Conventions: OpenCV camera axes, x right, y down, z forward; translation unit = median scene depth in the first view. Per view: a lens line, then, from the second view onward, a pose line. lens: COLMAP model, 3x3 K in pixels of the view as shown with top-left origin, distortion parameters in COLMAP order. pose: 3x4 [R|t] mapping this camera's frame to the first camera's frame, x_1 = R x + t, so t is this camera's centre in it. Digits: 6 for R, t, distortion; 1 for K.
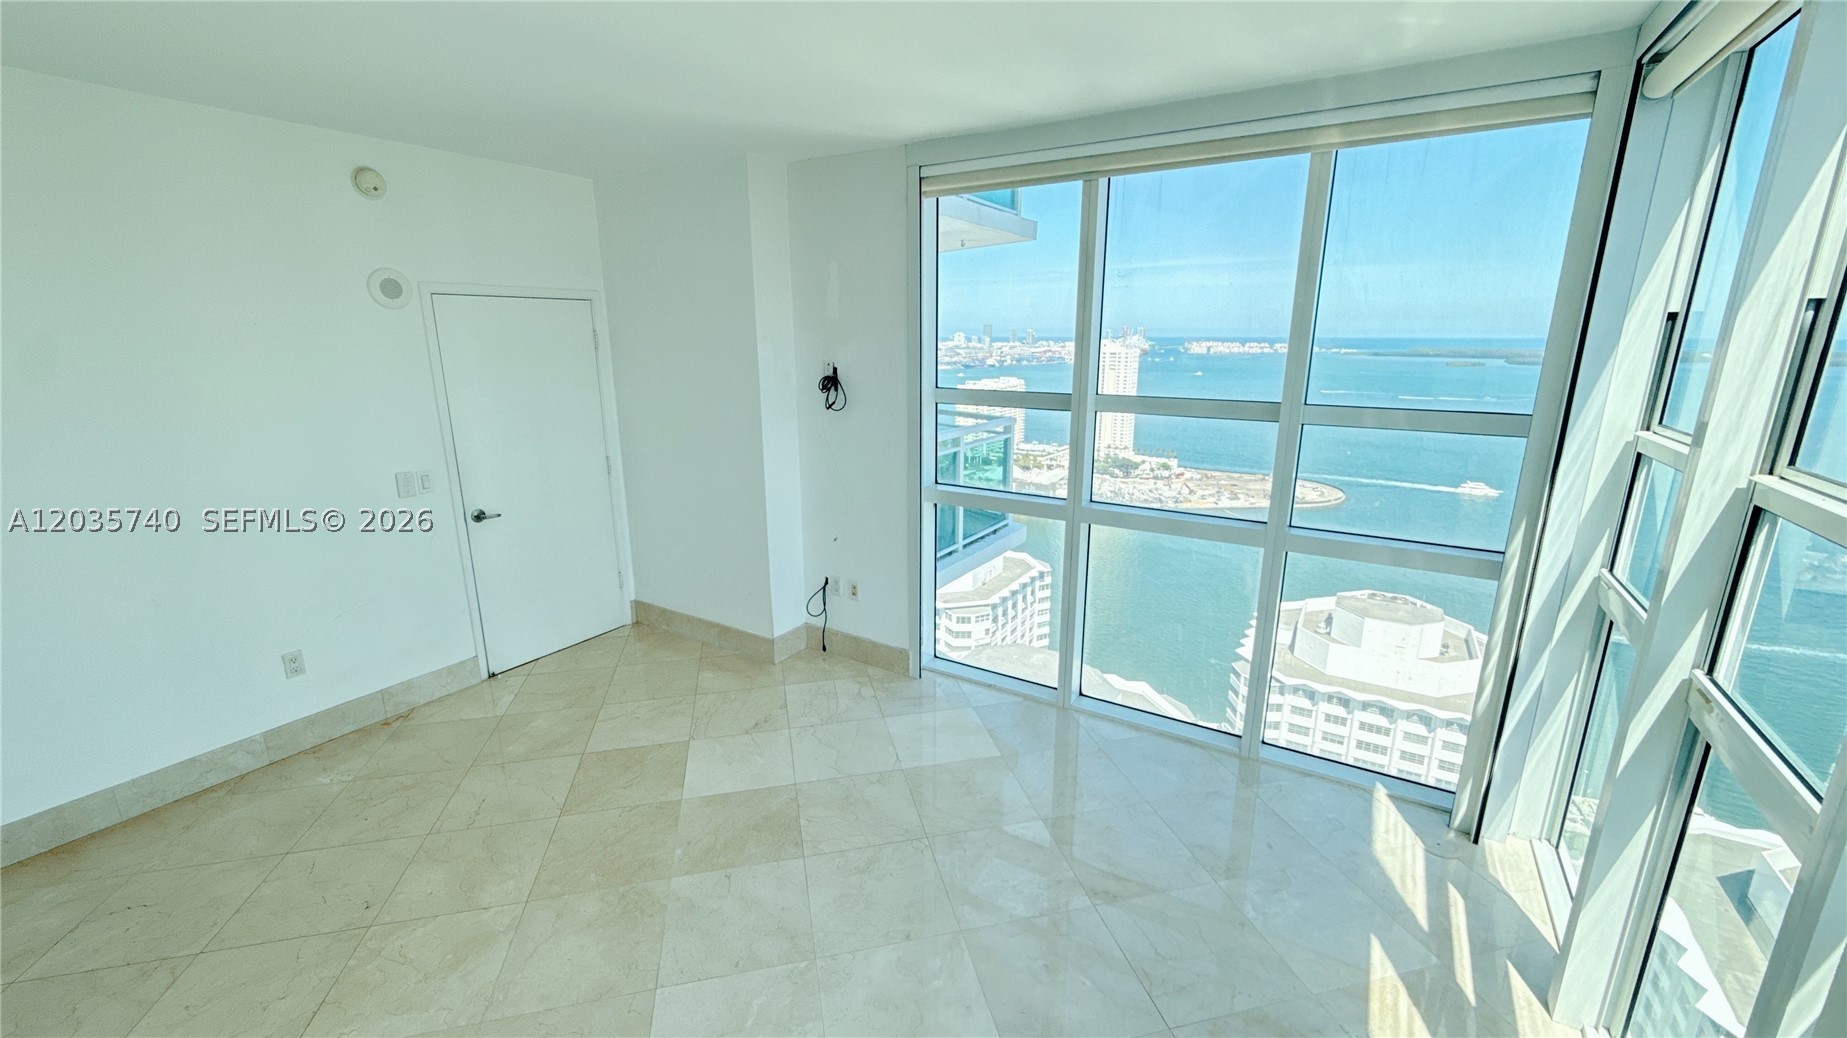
lens RADIAL K [[734.5, 0, 924.5], [0, 734.5, 515.9], [0, 0, 1]] dist [-0.001248, 0.000069]
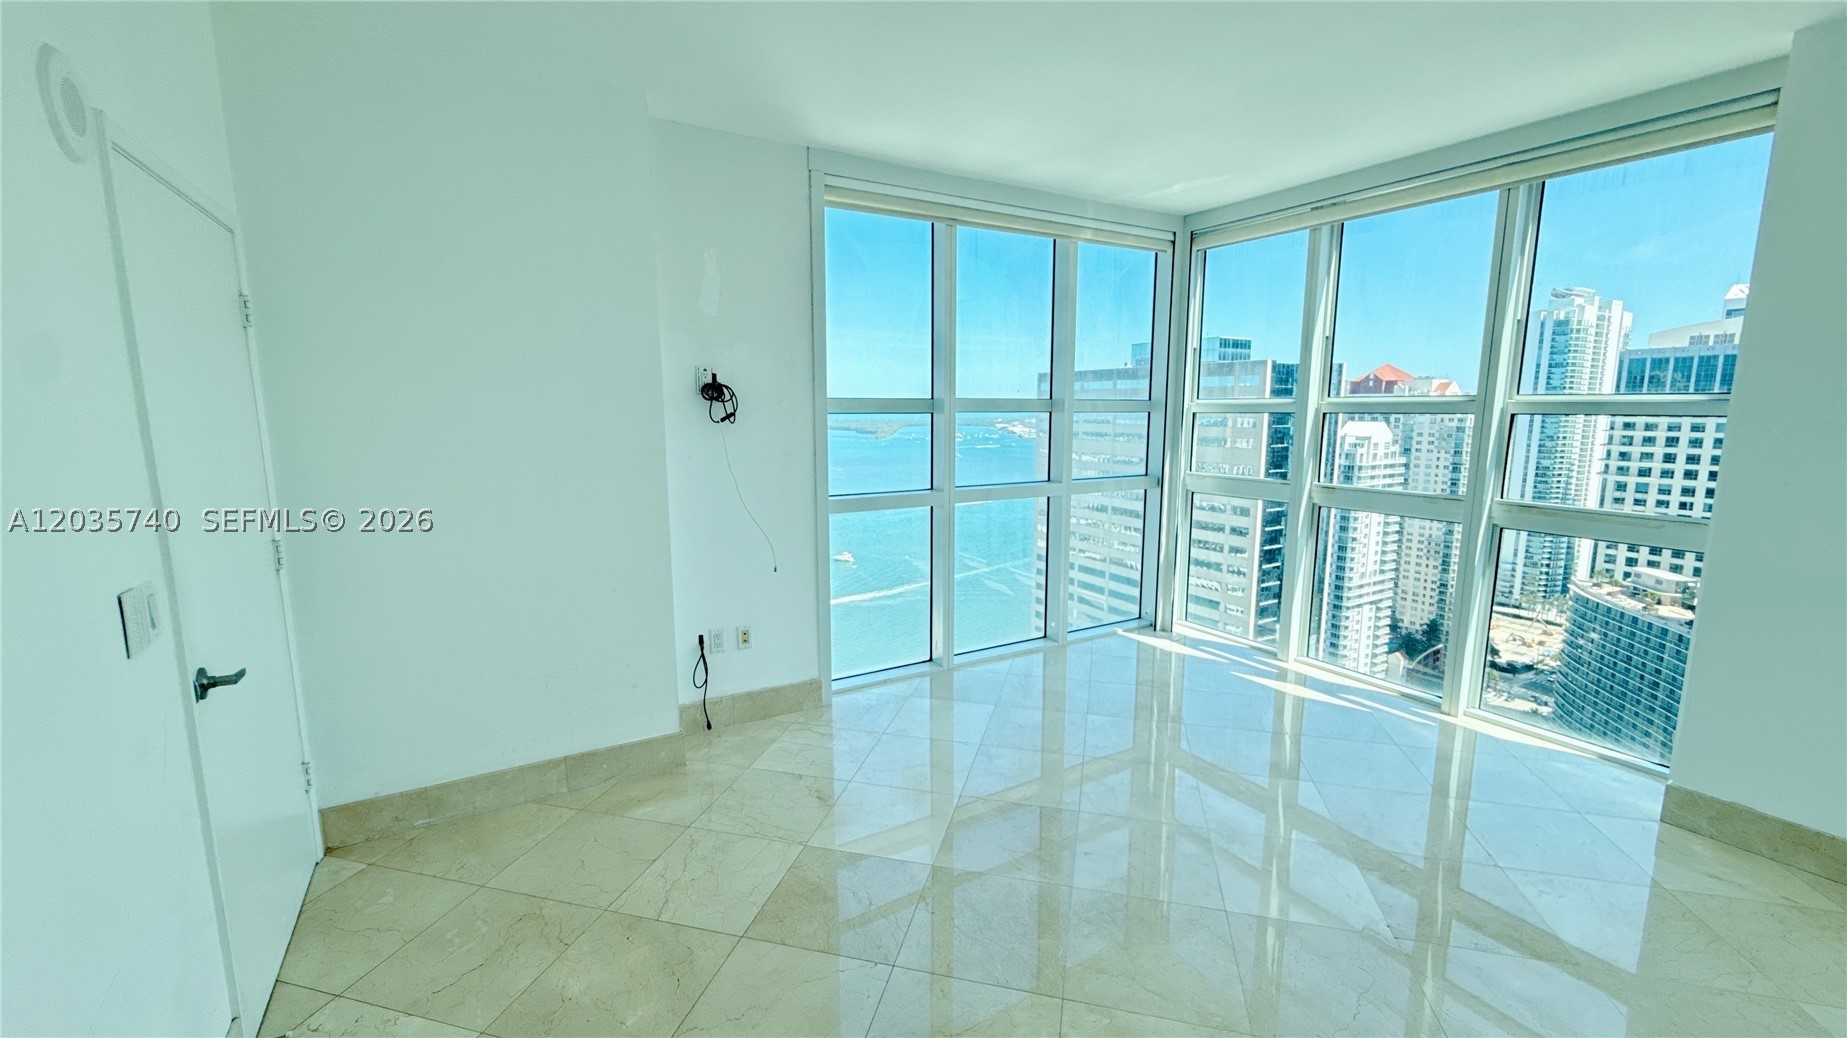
lens RADIAL K [[734.5, 0, 924.5], [0, 734.5, 515.9], [0, 0, 1]] dist [-0.001248, 0.000069]
pose [[0.465939, -0.131611, 0.874974, -0.744522], [0.214653, 0.976149, 0.032523, -0.018503], [-0.858385, 0.172662, 0.483077, 0.402593]]
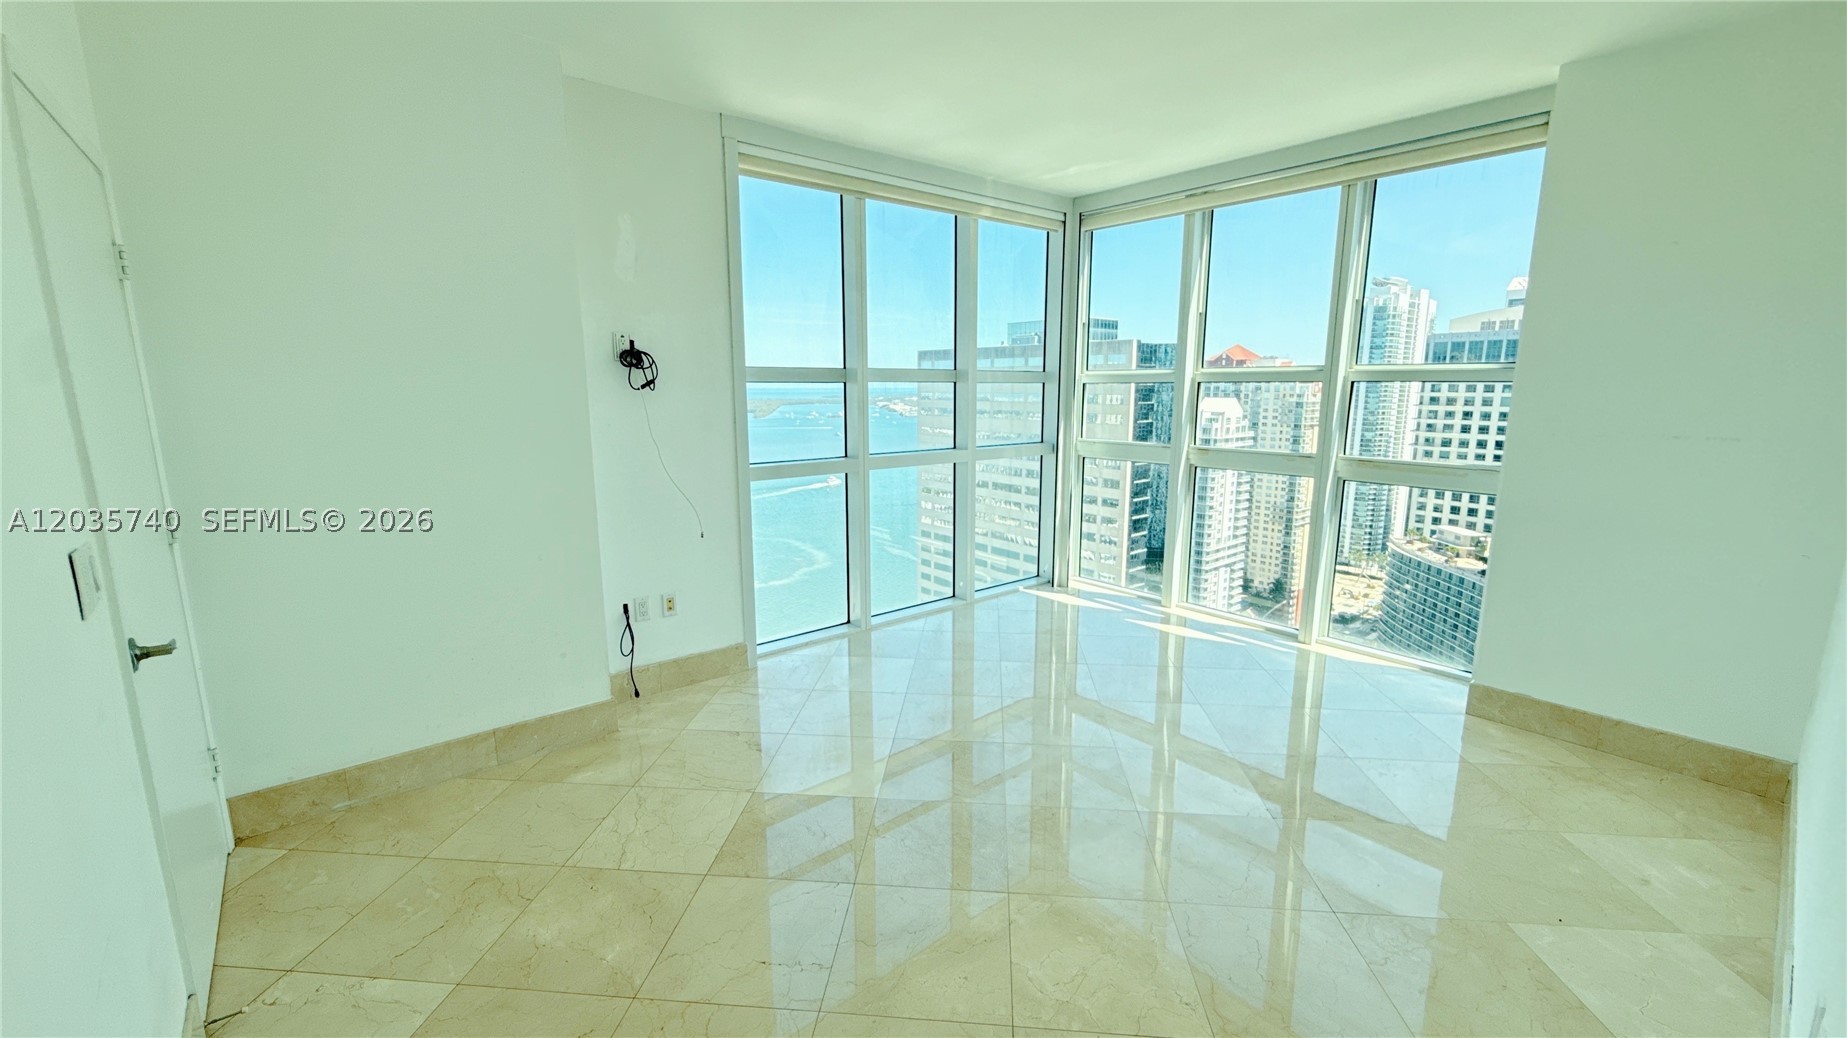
lens RADIAL K [[734.5, 0, 924.5], [0, 734.5, 515.9], [0, 0, 1]] dist [-0.001248, 0.000069]
pose [[0.318884, -0.168291, 0.932733, -0.803422], [0.229947, 0.968445, 0.096120, -0.012394], [-0.919477, 0.183828, 0.347520, 0.427759]]
